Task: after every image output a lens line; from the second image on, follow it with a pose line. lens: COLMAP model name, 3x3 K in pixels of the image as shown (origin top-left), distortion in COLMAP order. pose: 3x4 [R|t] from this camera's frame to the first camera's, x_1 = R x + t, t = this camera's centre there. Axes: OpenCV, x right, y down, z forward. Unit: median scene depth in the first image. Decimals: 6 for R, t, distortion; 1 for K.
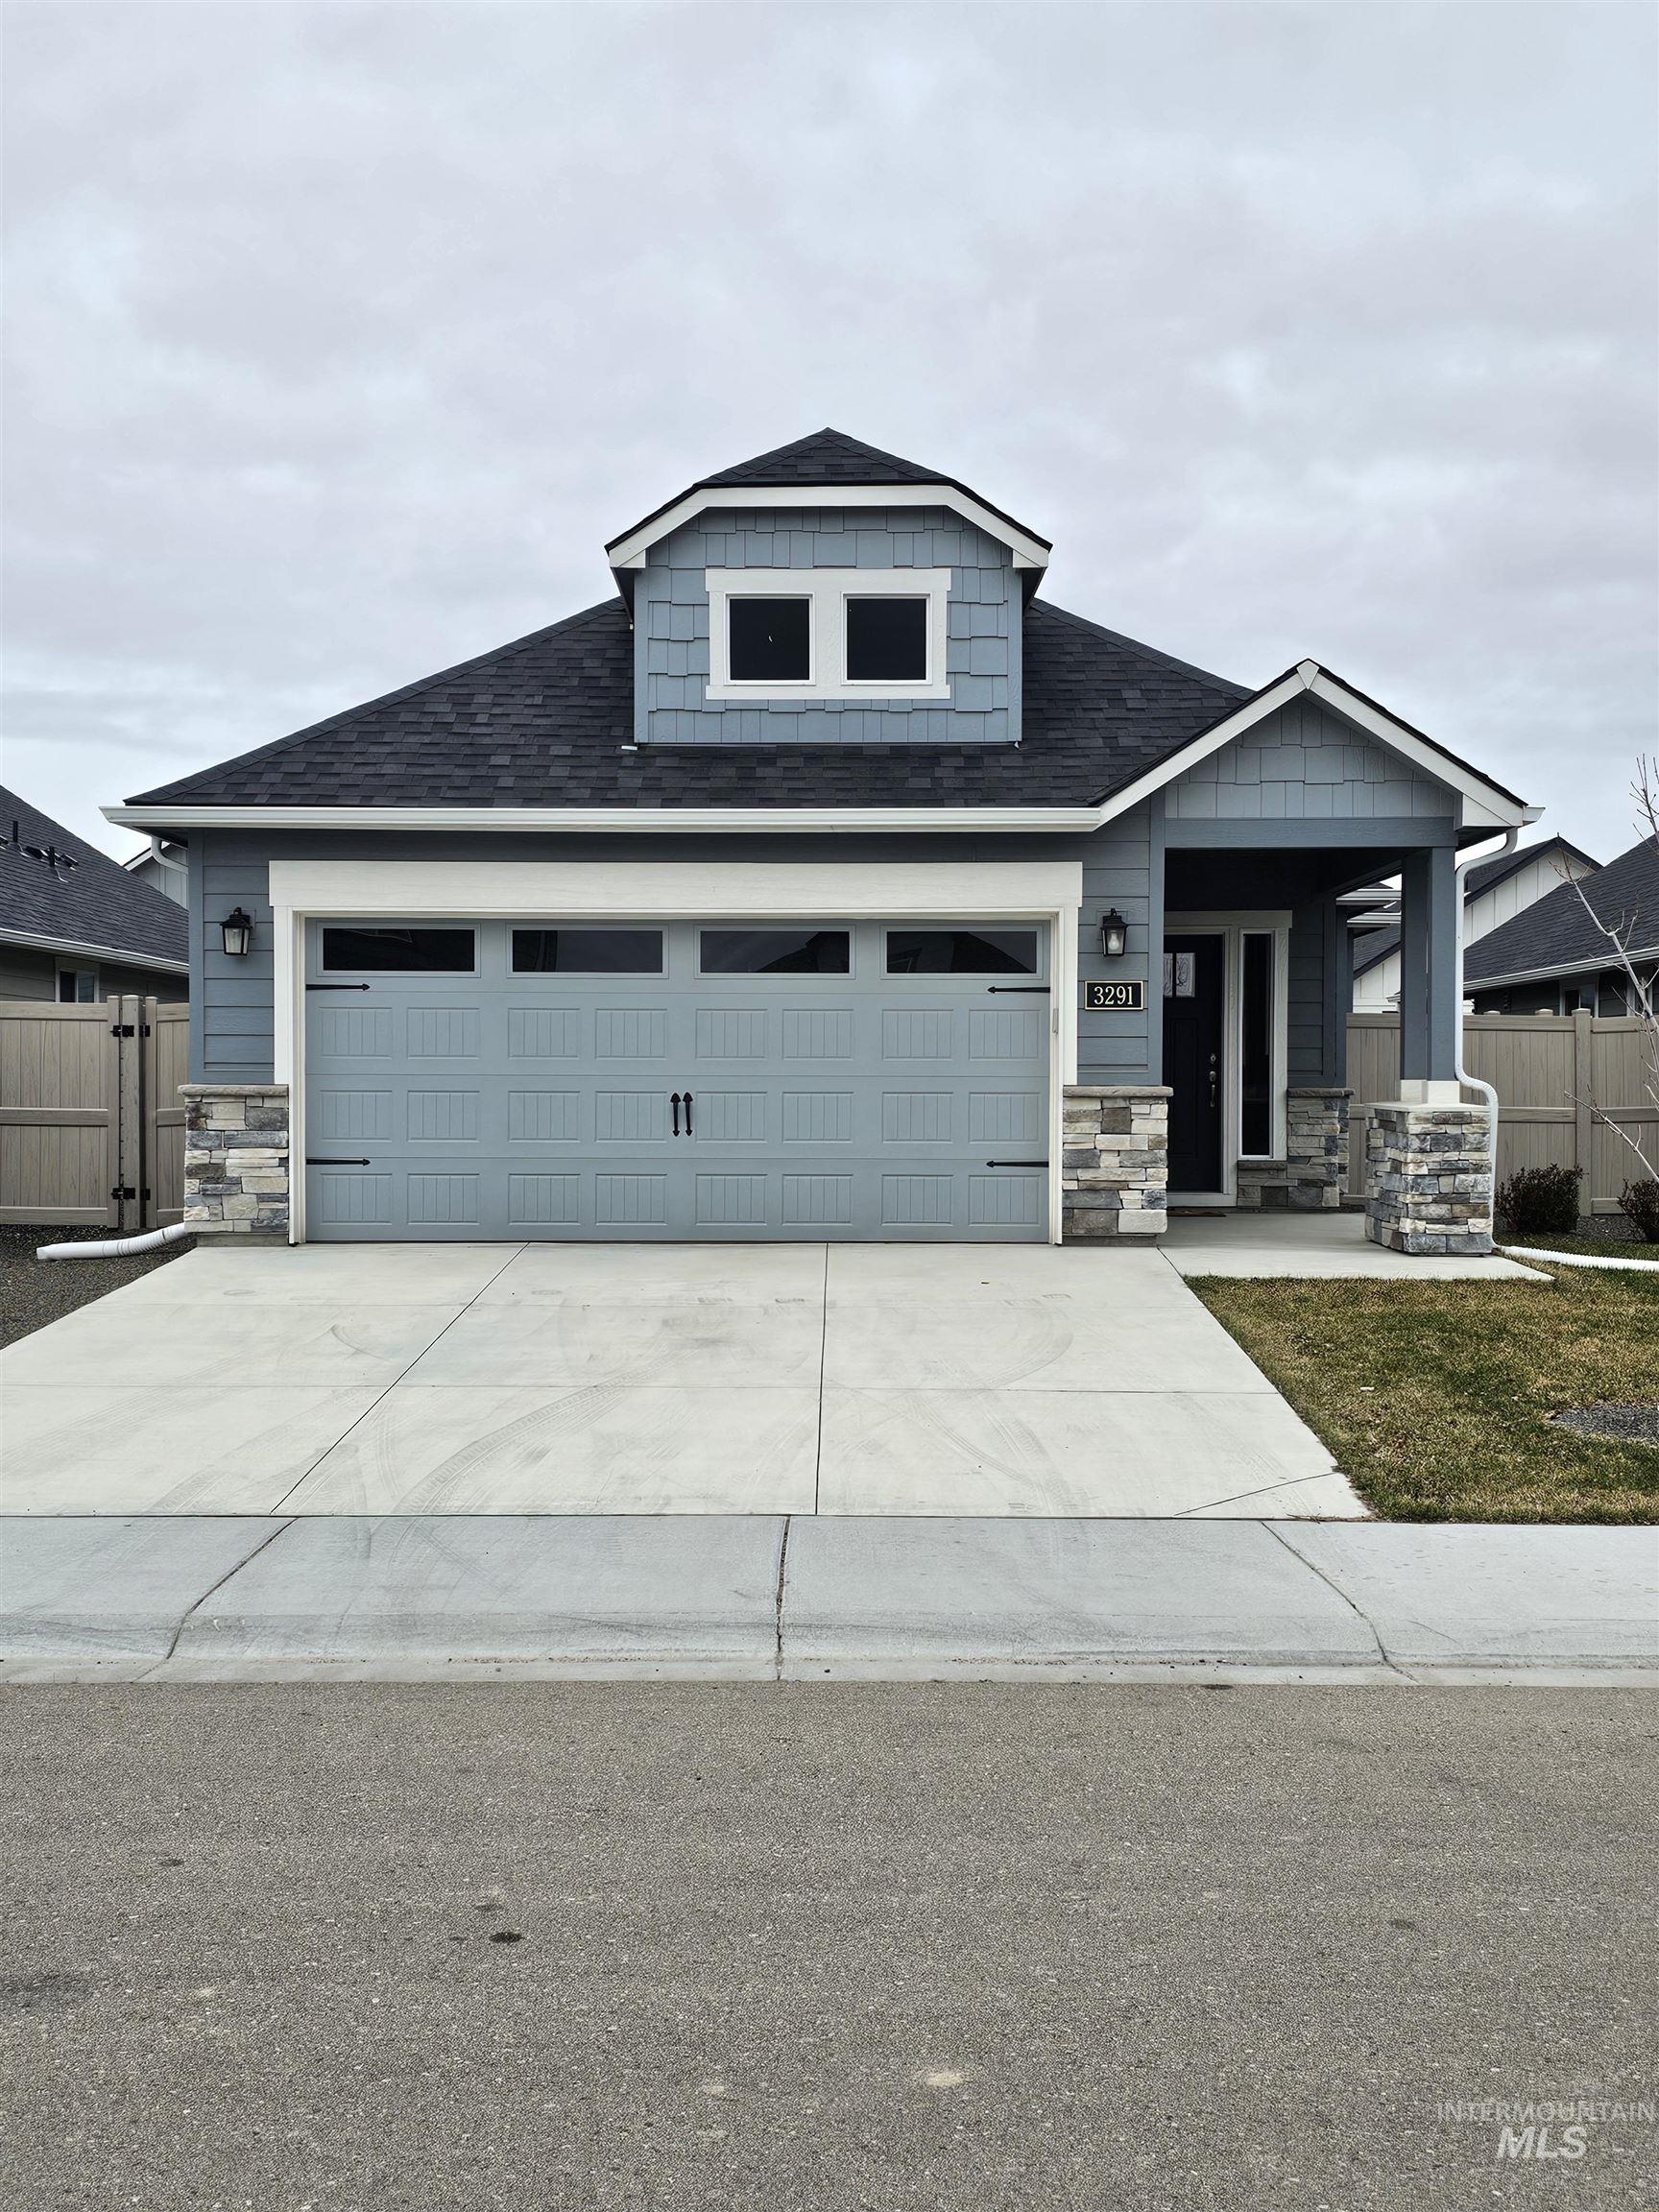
lens RADIAL K [[2455.6, 0, 816.9], [0, 2455.6, 1139.0], [0, 0, 1]] dist [0.226148, -0.794365]
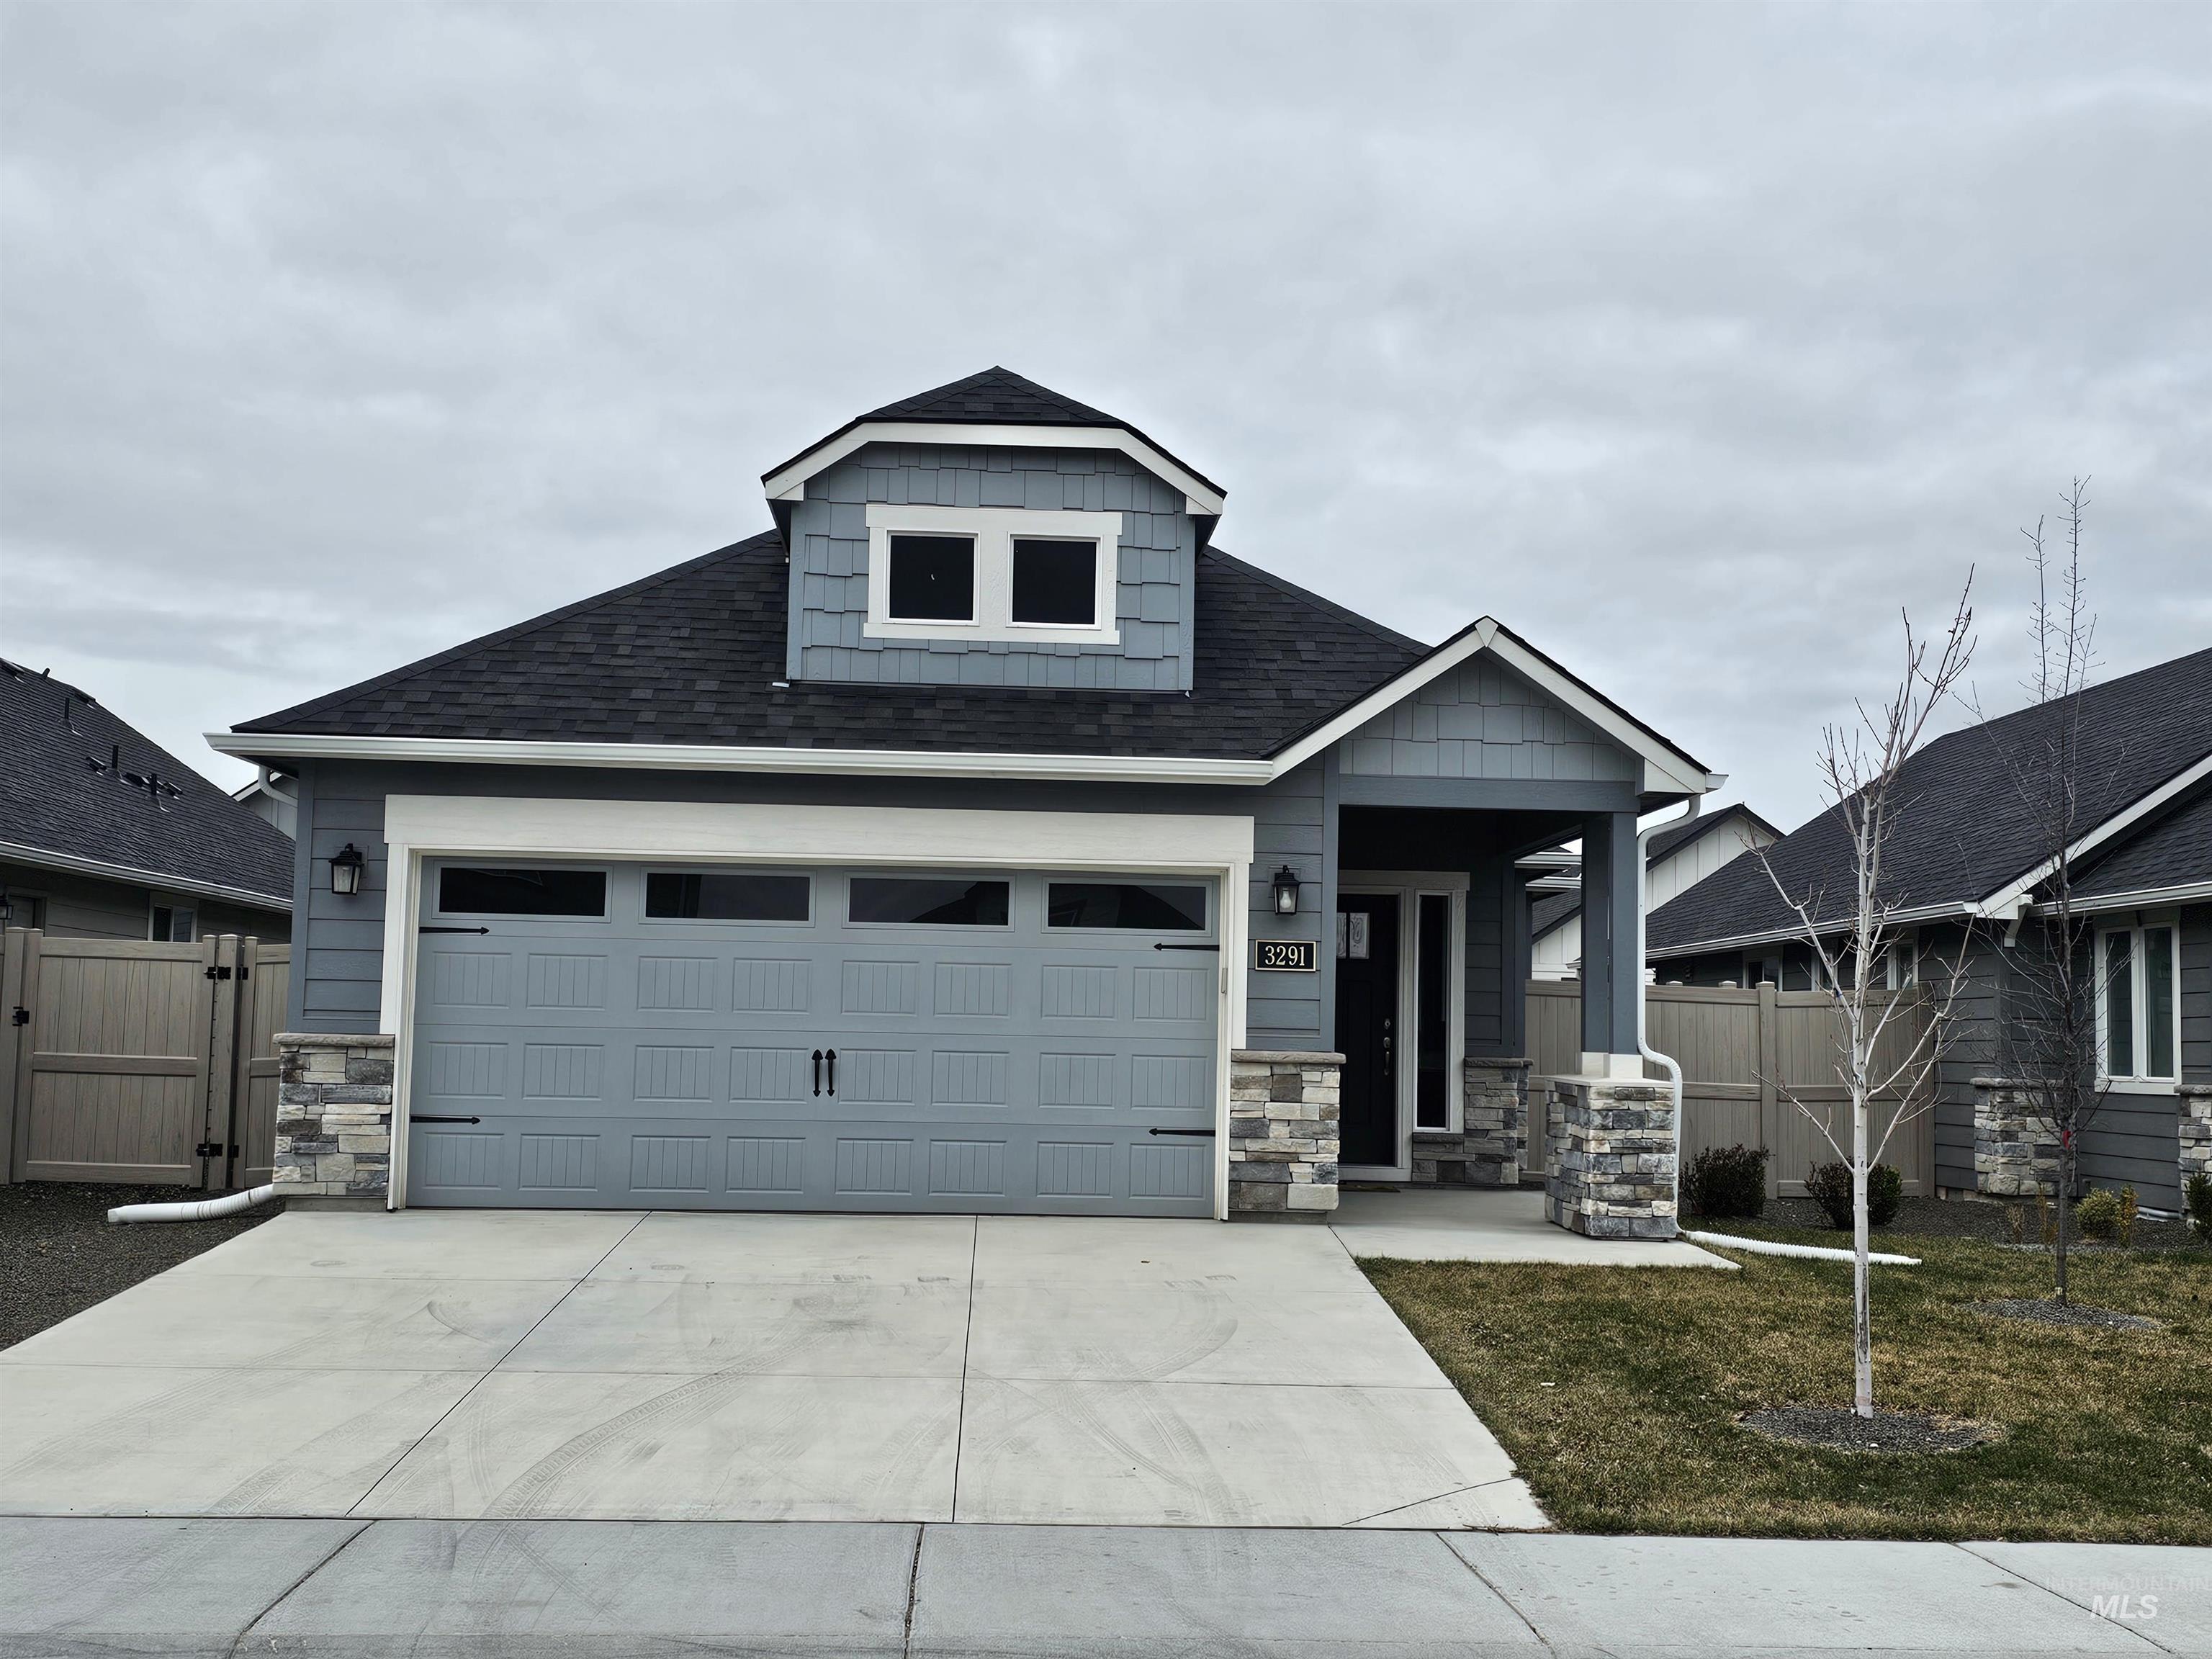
lens RADIAL K [[2576.9, 0, 1130.6], [0, 2576.9, 856.2], [0, 0, 1]] dist [0.250638, -0.969592]
pose [[0.997995, 0.024103, 0.058518, 0.001588], [-0.018538, 0.995414, -0.093845, -0.001875], [-0.060511, 0.092573, 0.993866, 0.009318]]
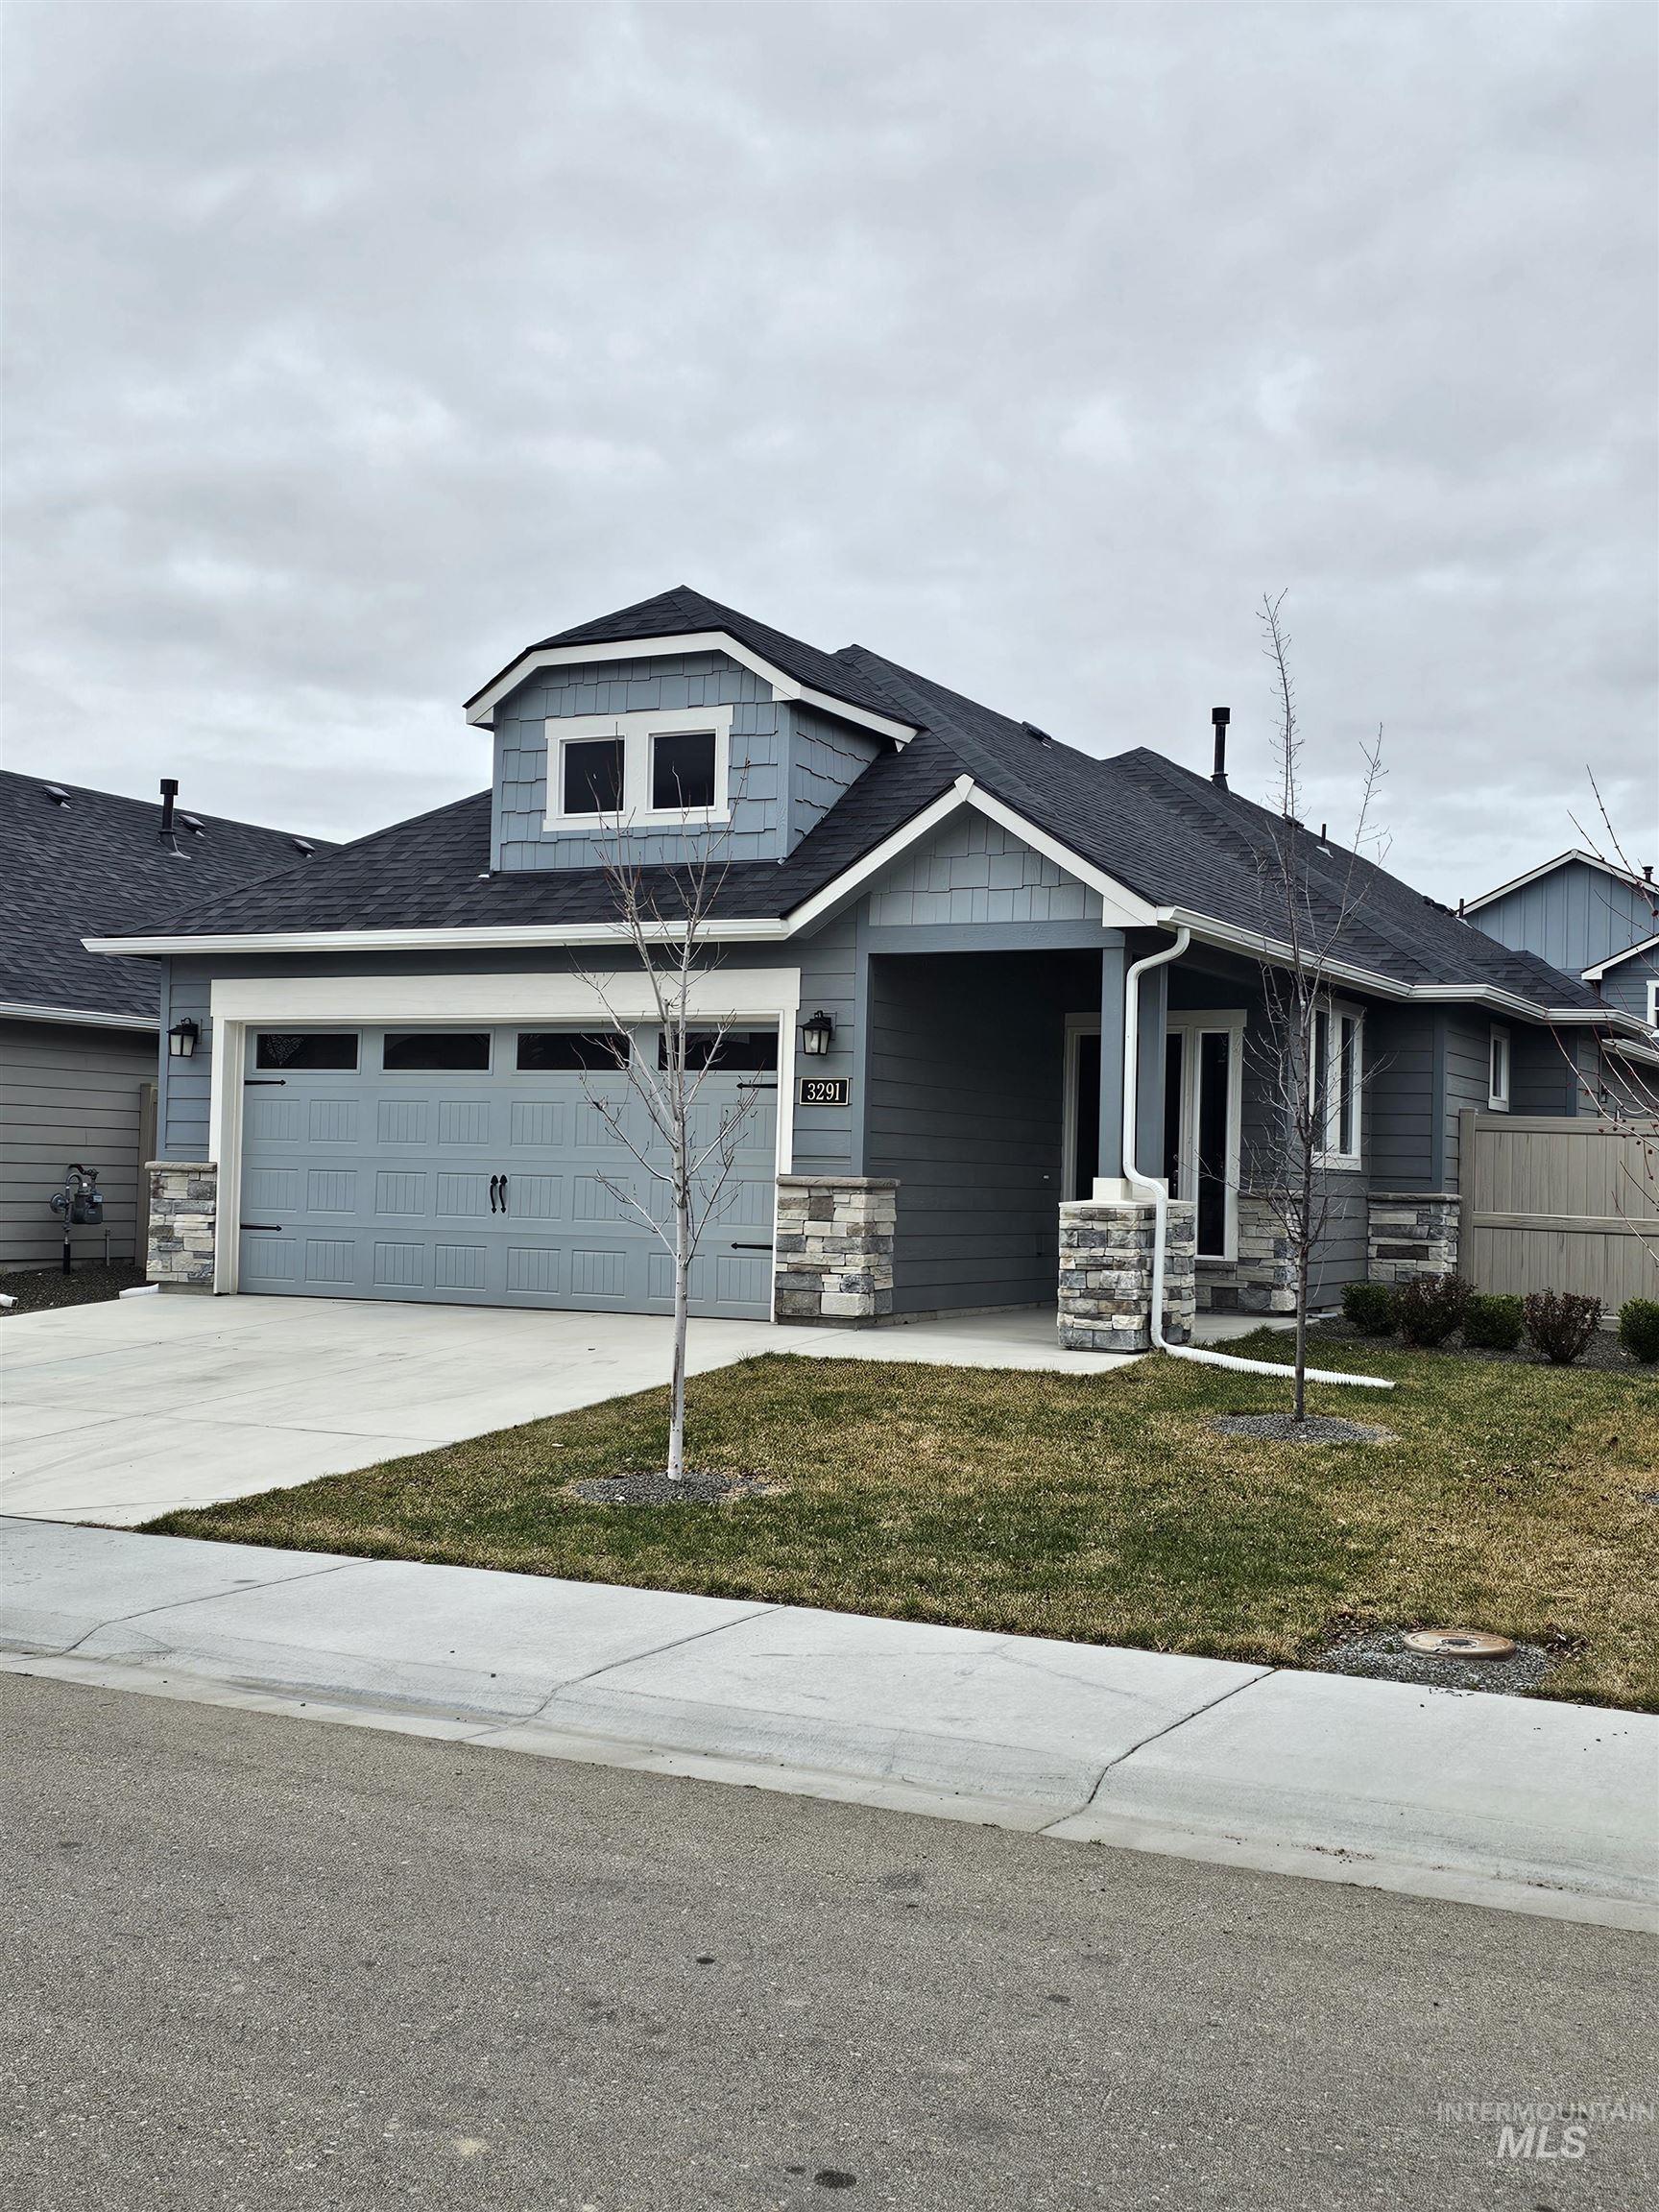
lens RADIAL K [[2576.9, 0, 829.8], [0, 2576.9, 1123.9], [0, 0, 1]] dist [0.250638, -0.969592]
pose [[0.878247, 0.009672, -0.478110, 0.658685], [-0.032526, 0.998688, -0.039543, -0.000074], [0.477100, 0.050279, 0.877409, 0.020088]]
